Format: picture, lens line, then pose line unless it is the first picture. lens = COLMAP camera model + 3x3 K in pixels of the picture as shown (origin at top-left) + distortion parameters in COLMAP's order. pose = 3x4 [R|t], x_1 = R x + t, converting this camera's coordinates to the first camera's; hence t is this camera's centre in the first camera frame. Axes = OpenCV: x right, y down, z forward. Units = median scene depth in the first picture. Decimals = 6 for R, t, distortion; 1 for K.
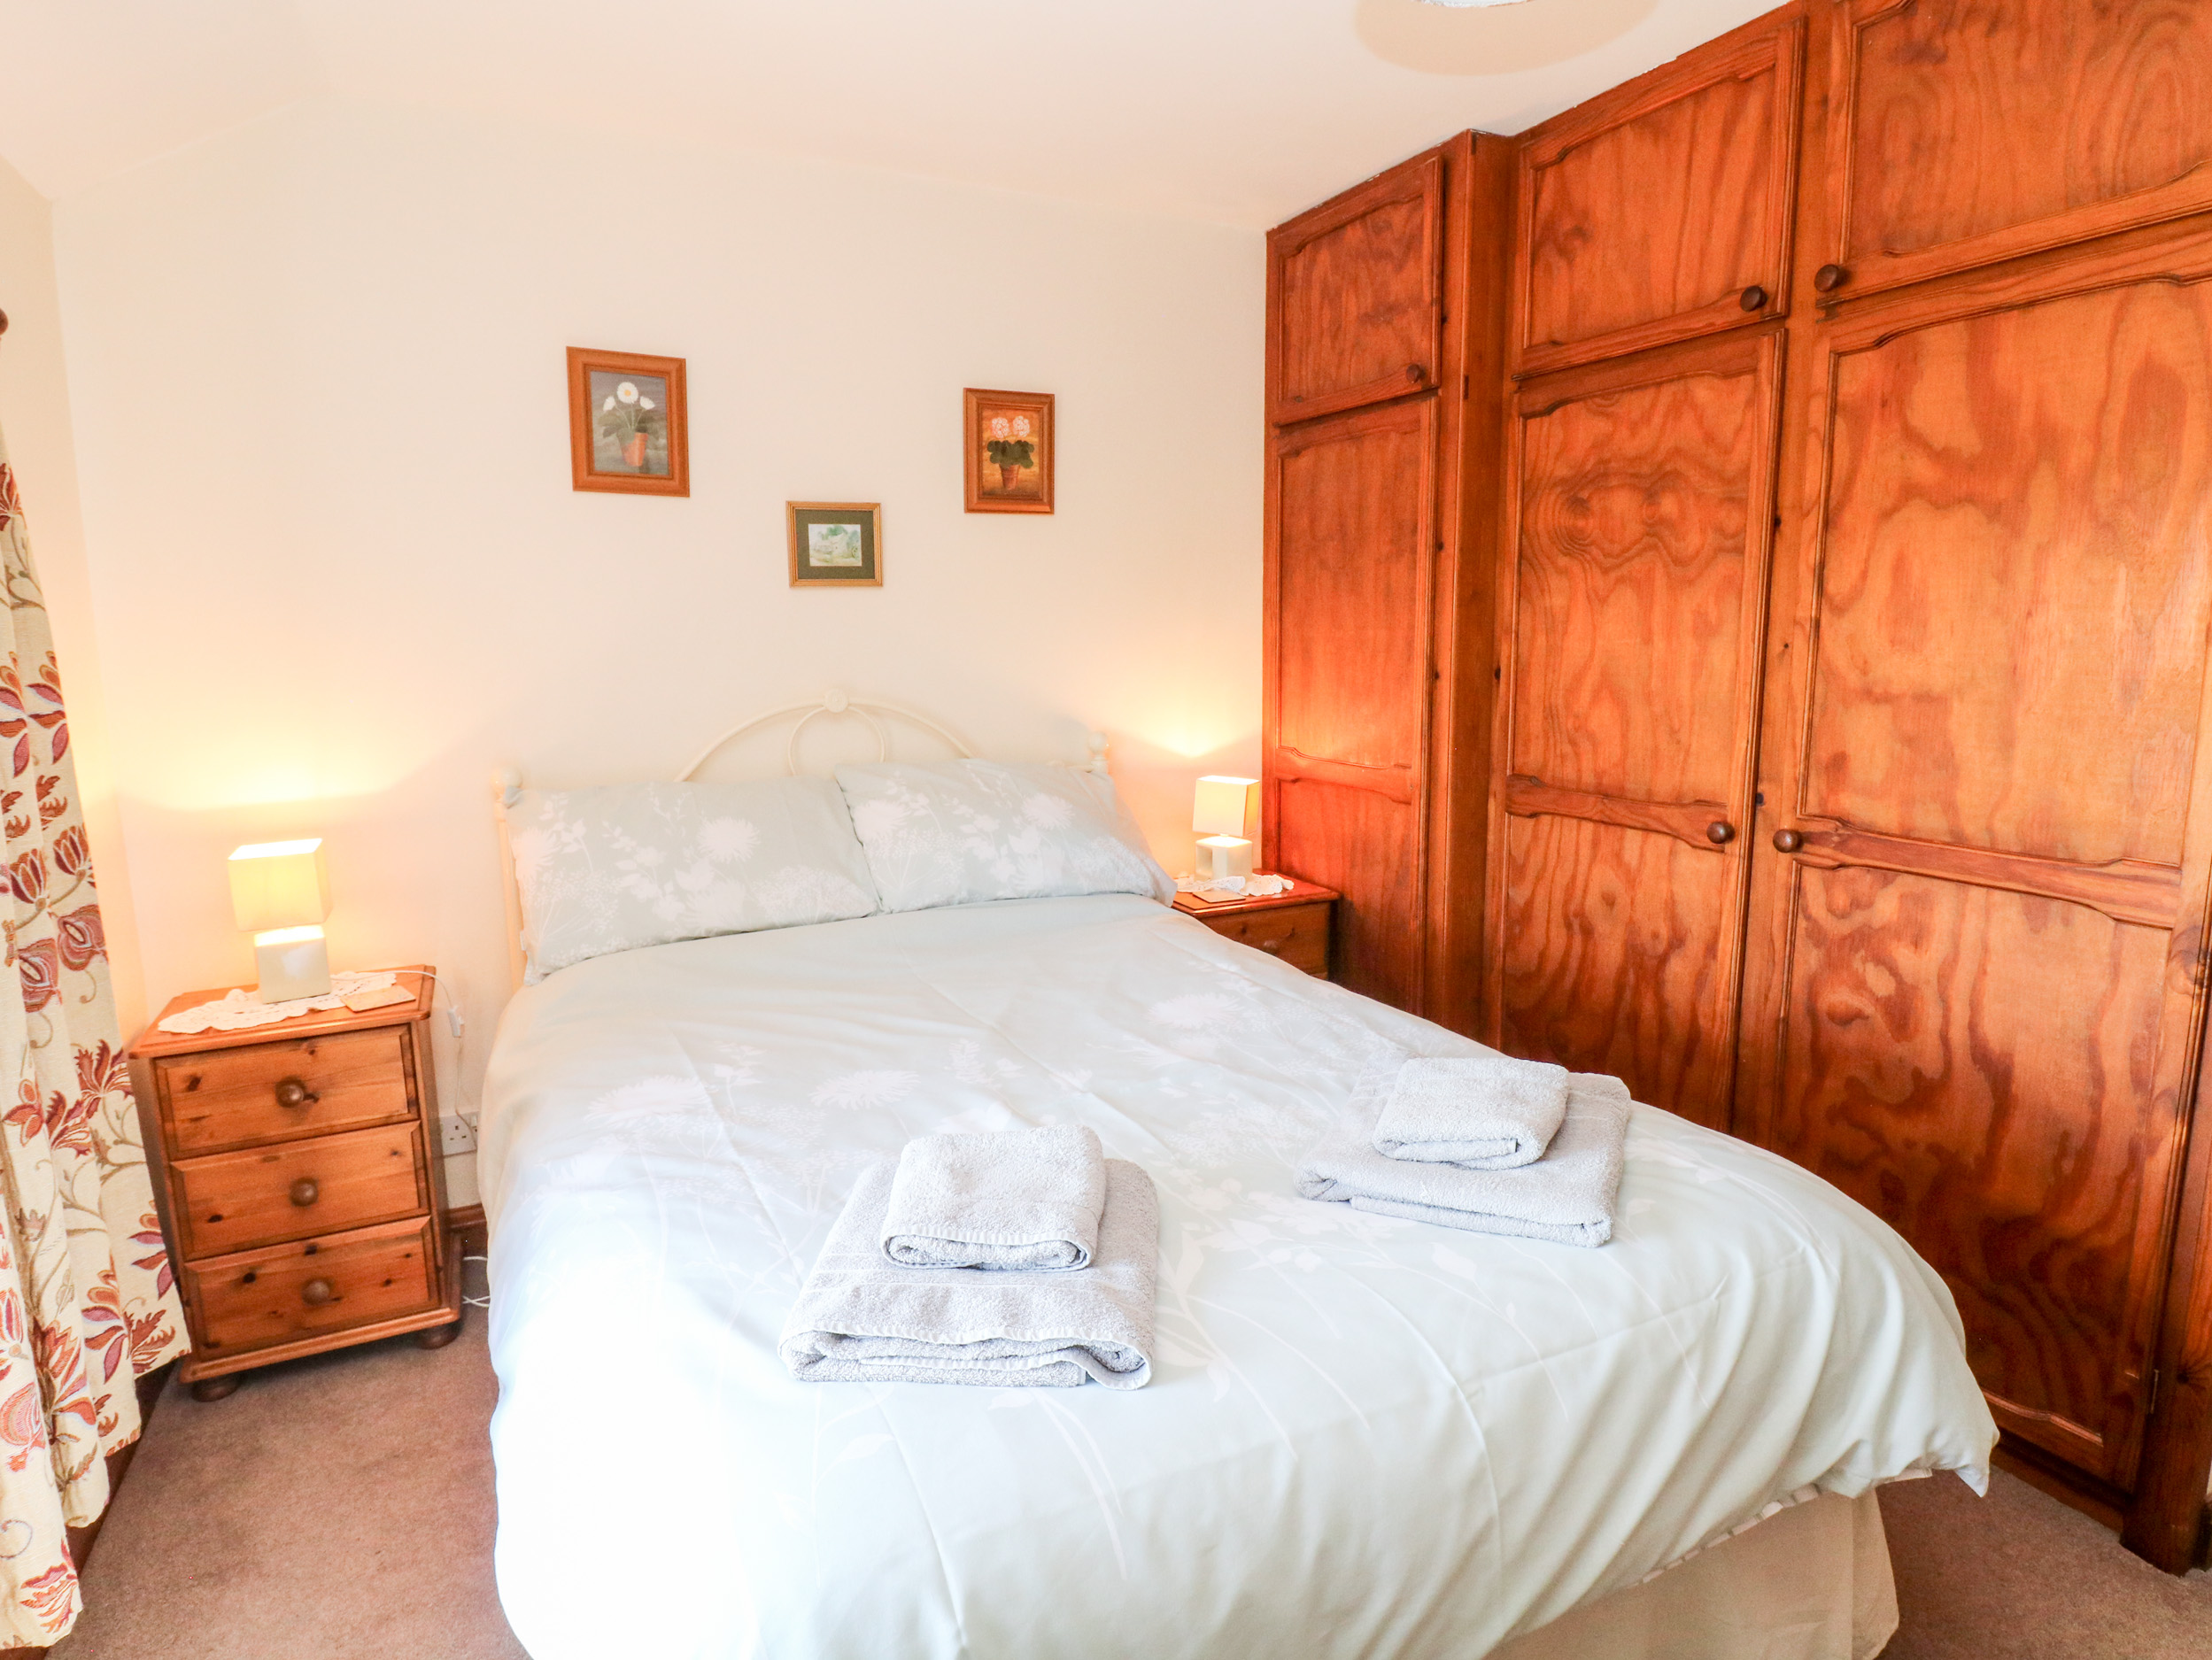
lens RADIAL K [[1239.9, 0, 1095.7], [0, 1239.9, 832.1], [0, 0, 1]] dist [-0.004437, -0.001081]
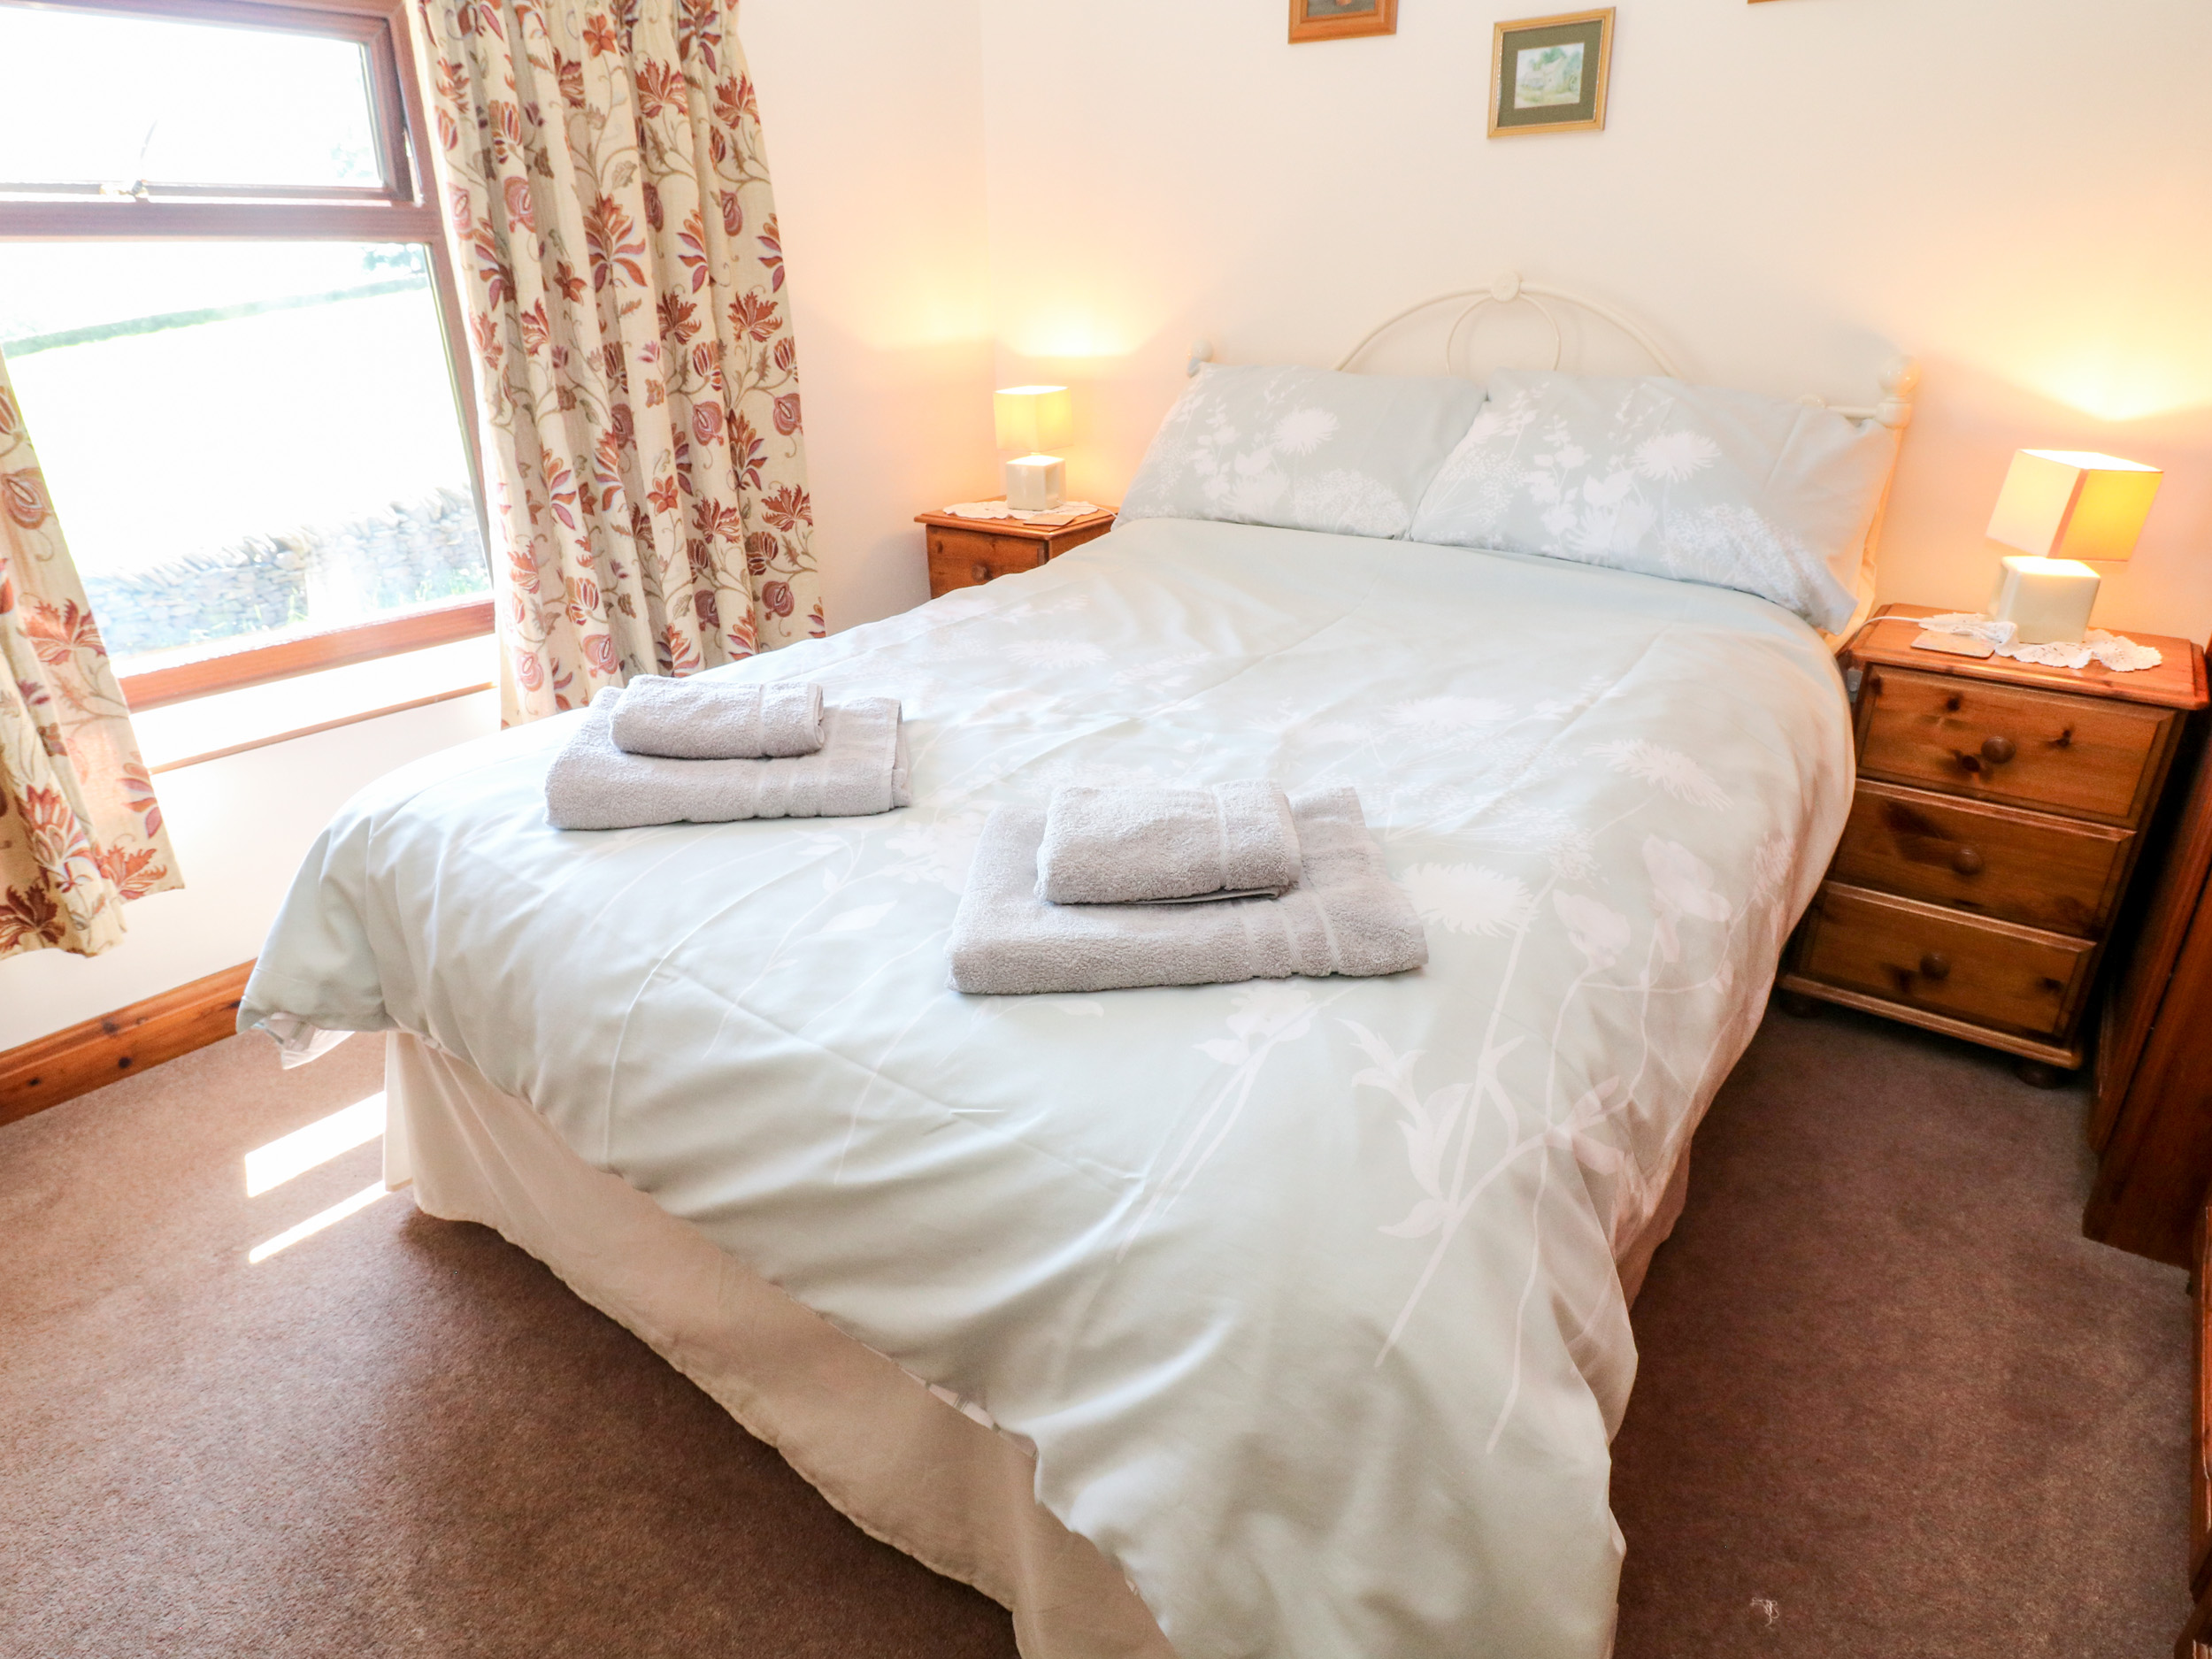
lens RADIAL K [[1240.0, 0, 1033.1], [0, 1240.0, 818.2], [0, 0, 1]] dist [-0.004437, -0.001081]
pose [[0.429956, 0.374362, -0.821578, 0.599753], [-0.142878, 0.926730, 0.347503, -0.022783], [0.891473, -0.032026, 0.451941, 0.411732]]
